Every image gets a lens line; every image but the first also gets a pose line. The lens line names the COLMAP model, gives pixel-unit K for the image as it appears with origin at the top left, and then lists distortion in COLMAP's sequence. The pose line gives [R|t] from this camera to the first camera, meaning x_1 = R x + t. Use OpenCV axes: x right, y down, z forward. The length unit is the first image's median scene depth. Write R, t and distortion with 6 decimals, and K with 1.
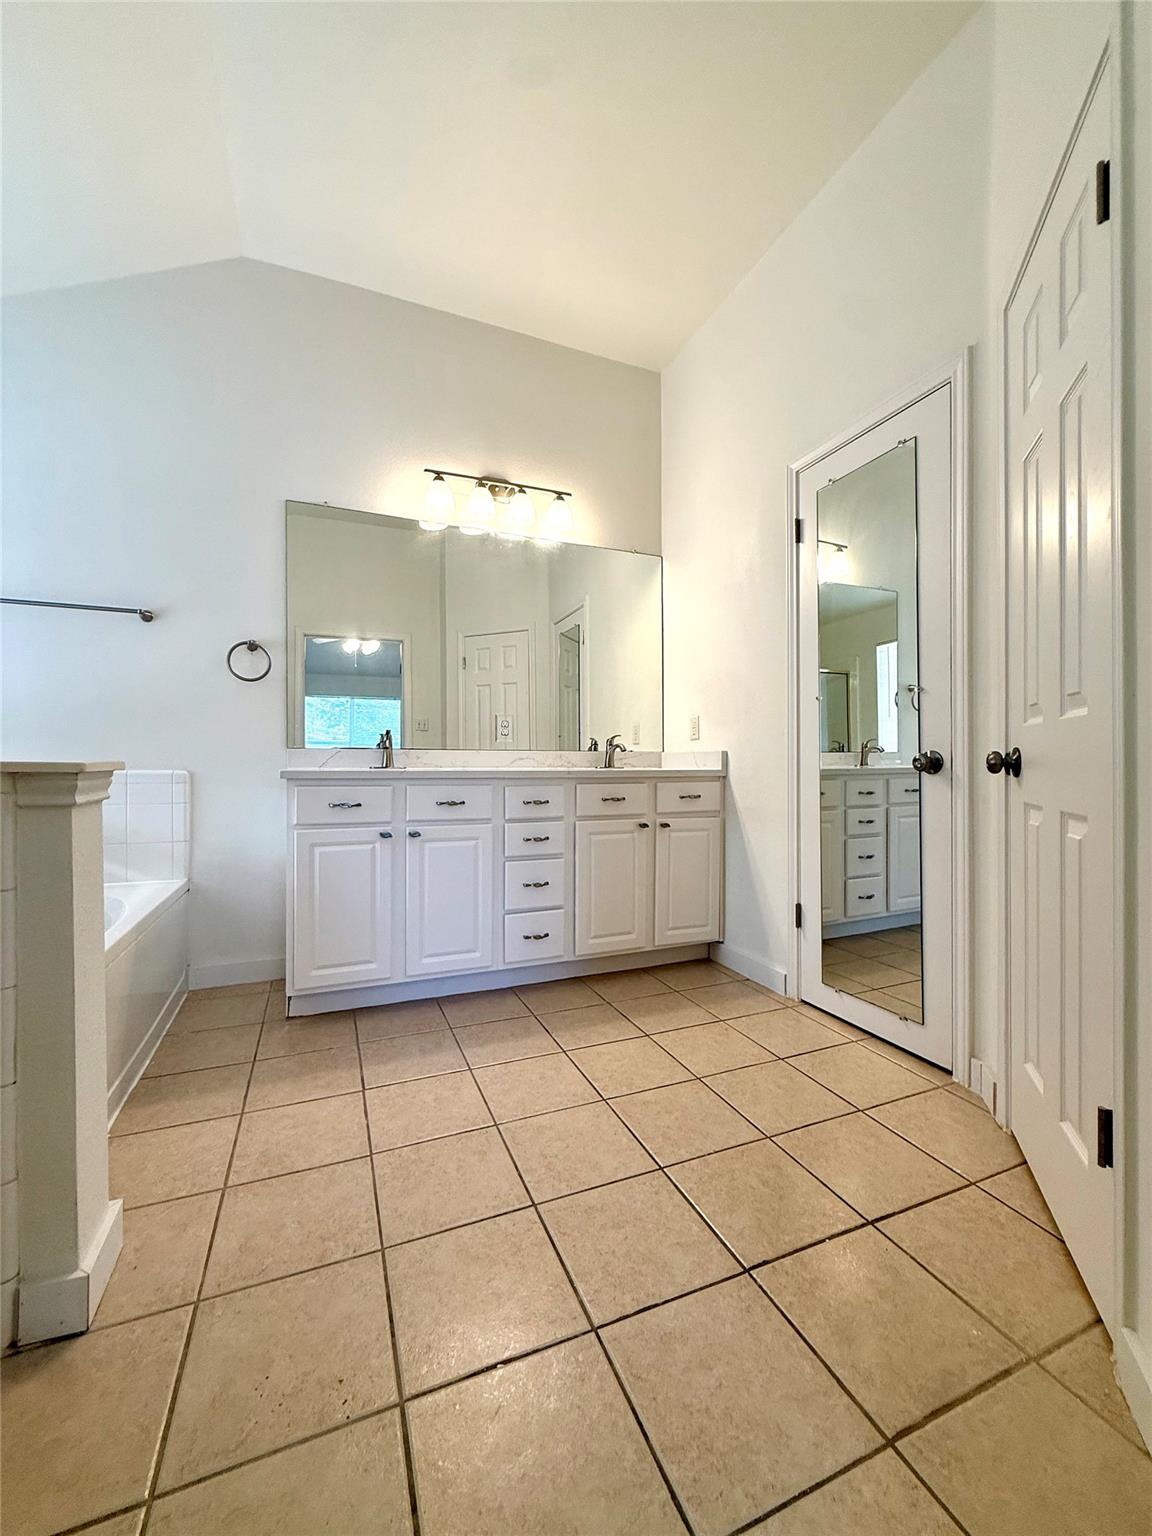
lens RADIAL K [[610.8, 0, 573.5], [0, 610.8, 760.8], [0, 0, 1]] dist [0.002528, -0.000060]
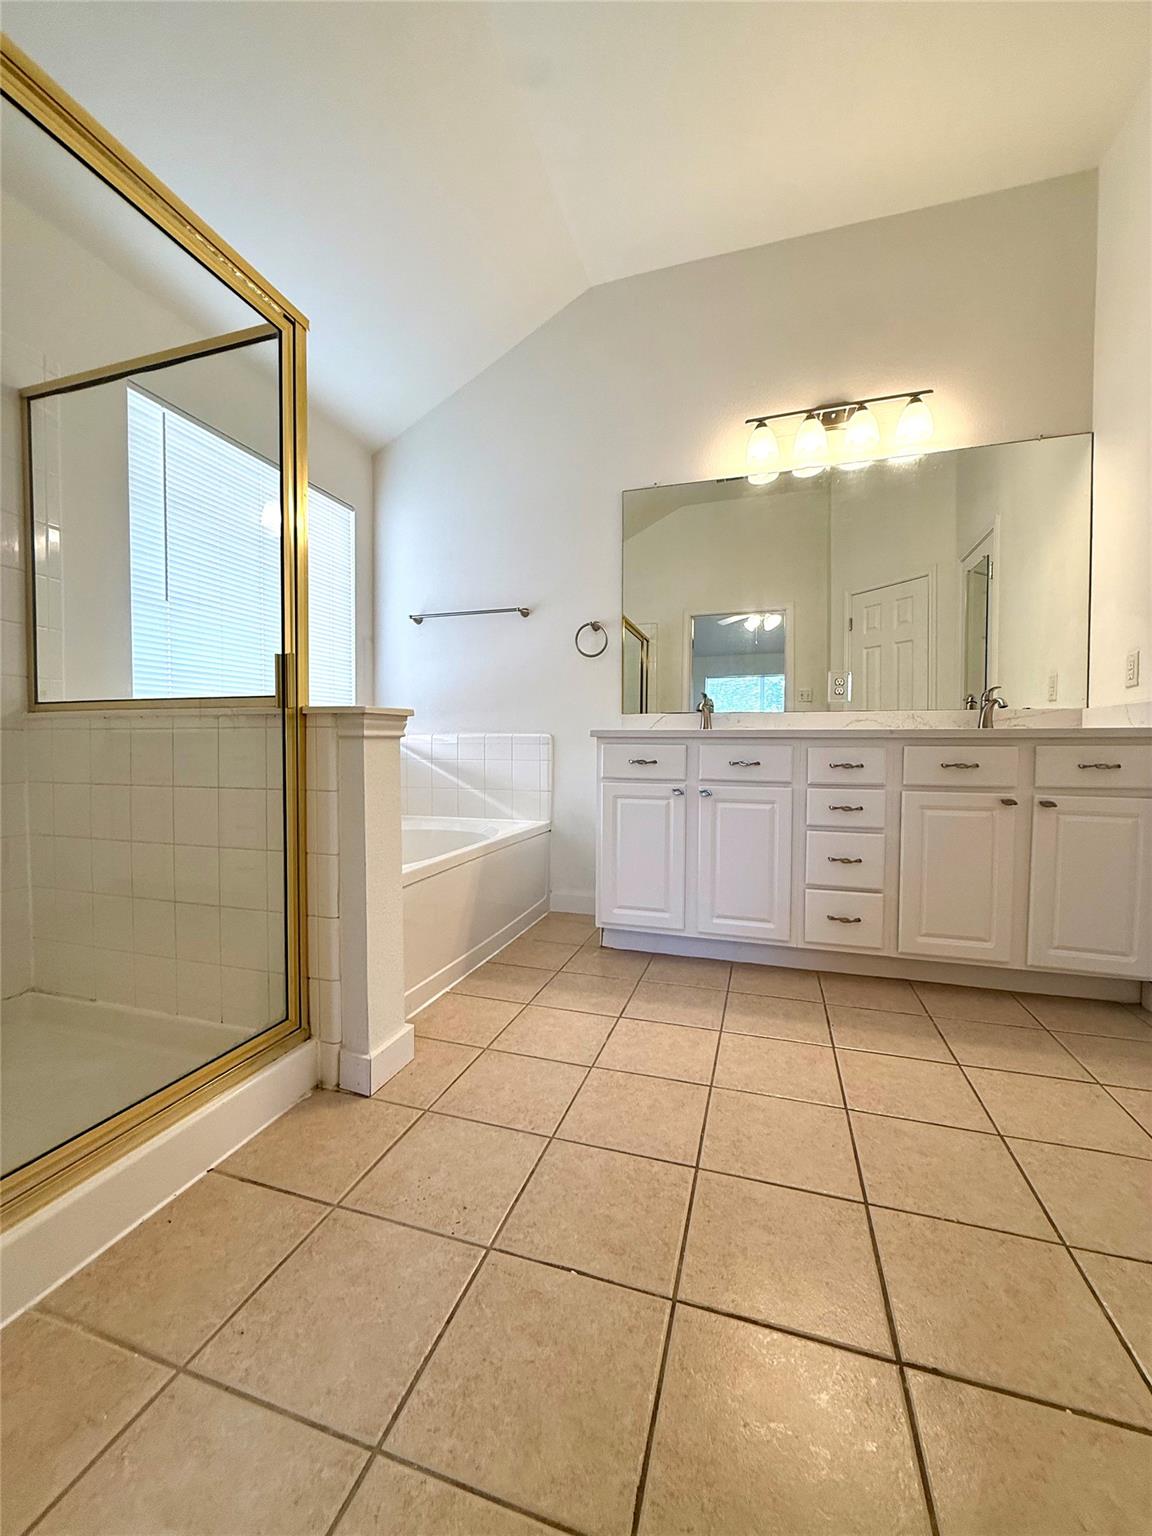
lens RADIAL K [[610.8, 0, 571.0], [0, 610.8, 760.3], [0, 0, 1]] dist [0.002528, -0.000060]
pose [[0.766501, 0.016723, -0.642026, 0.211574], [0.000673, 0.999639, 0.026841, 0.039506], [0.642243, -0.021006, 0.766213, 0.090997]]
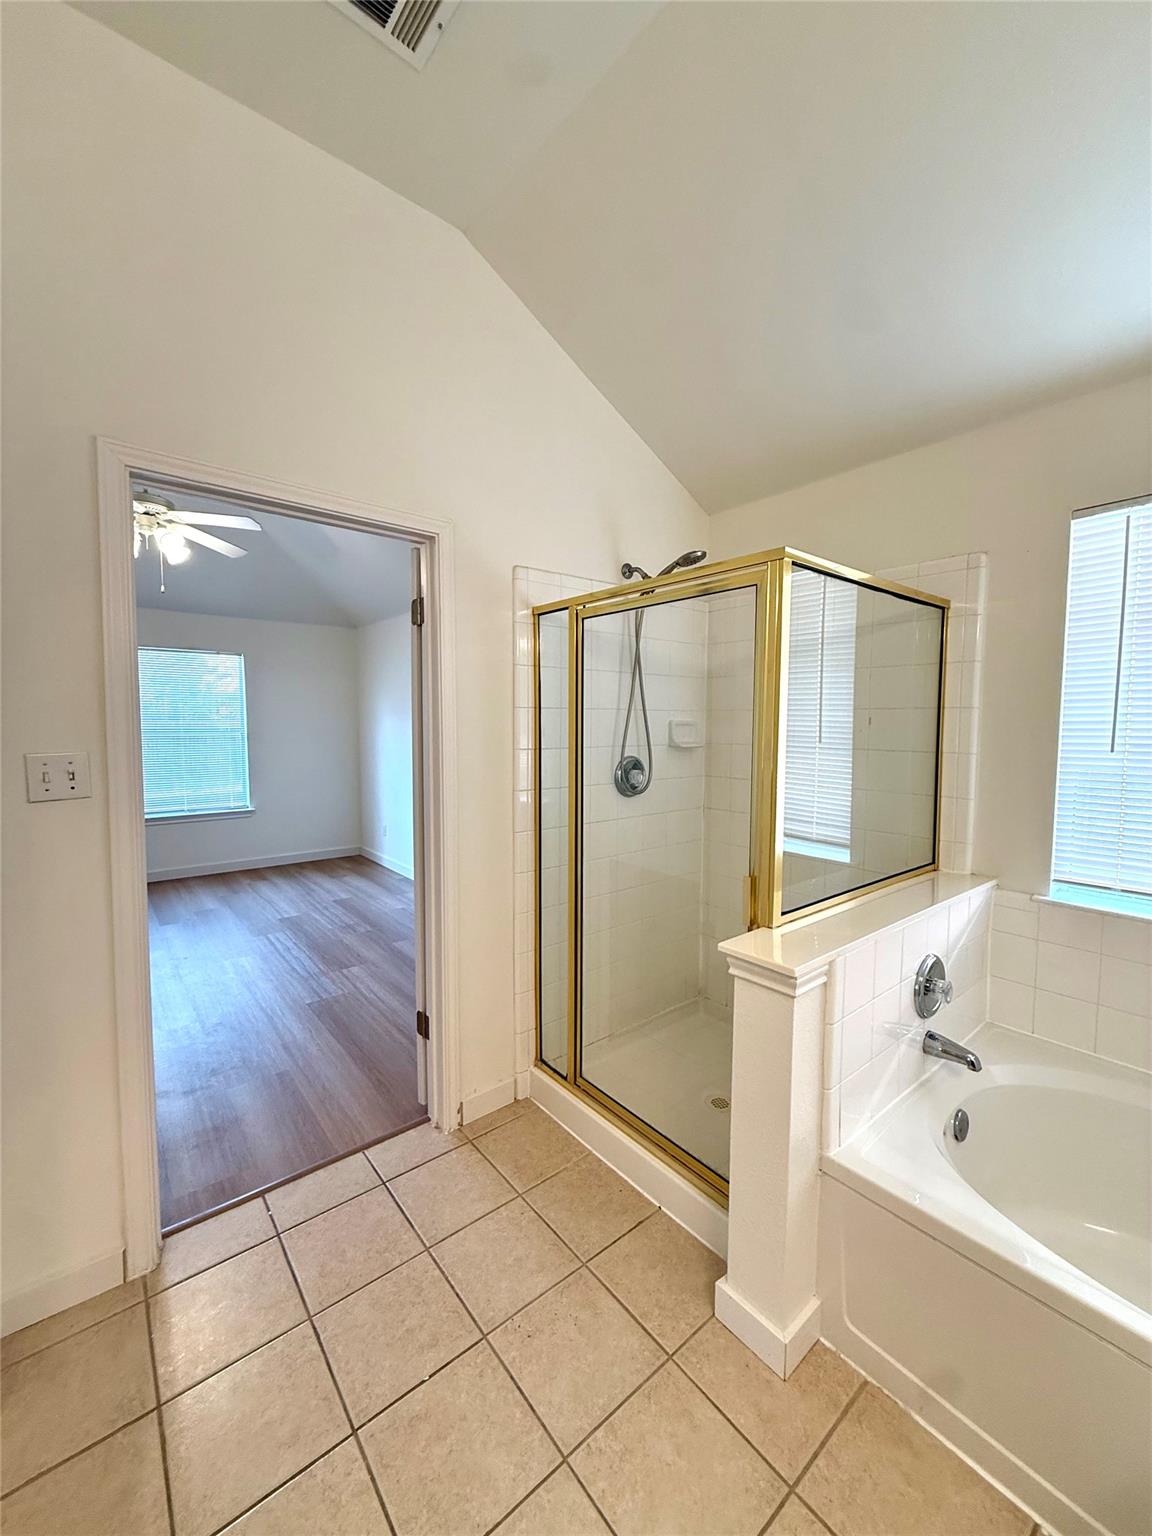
lens RADIAL K [[610.8, 0, 574.5], [0, 610.8, 766.3], [0, 0, 1]] dist [0.002528, -0.000060]
pose [[-0.954839, 0.020249, -0.296432, -0.022082], [-0.002625, 0.997061, 0.076561, -0.223354], [0.297111, 0.073881, -0.951980, 0.954540]]
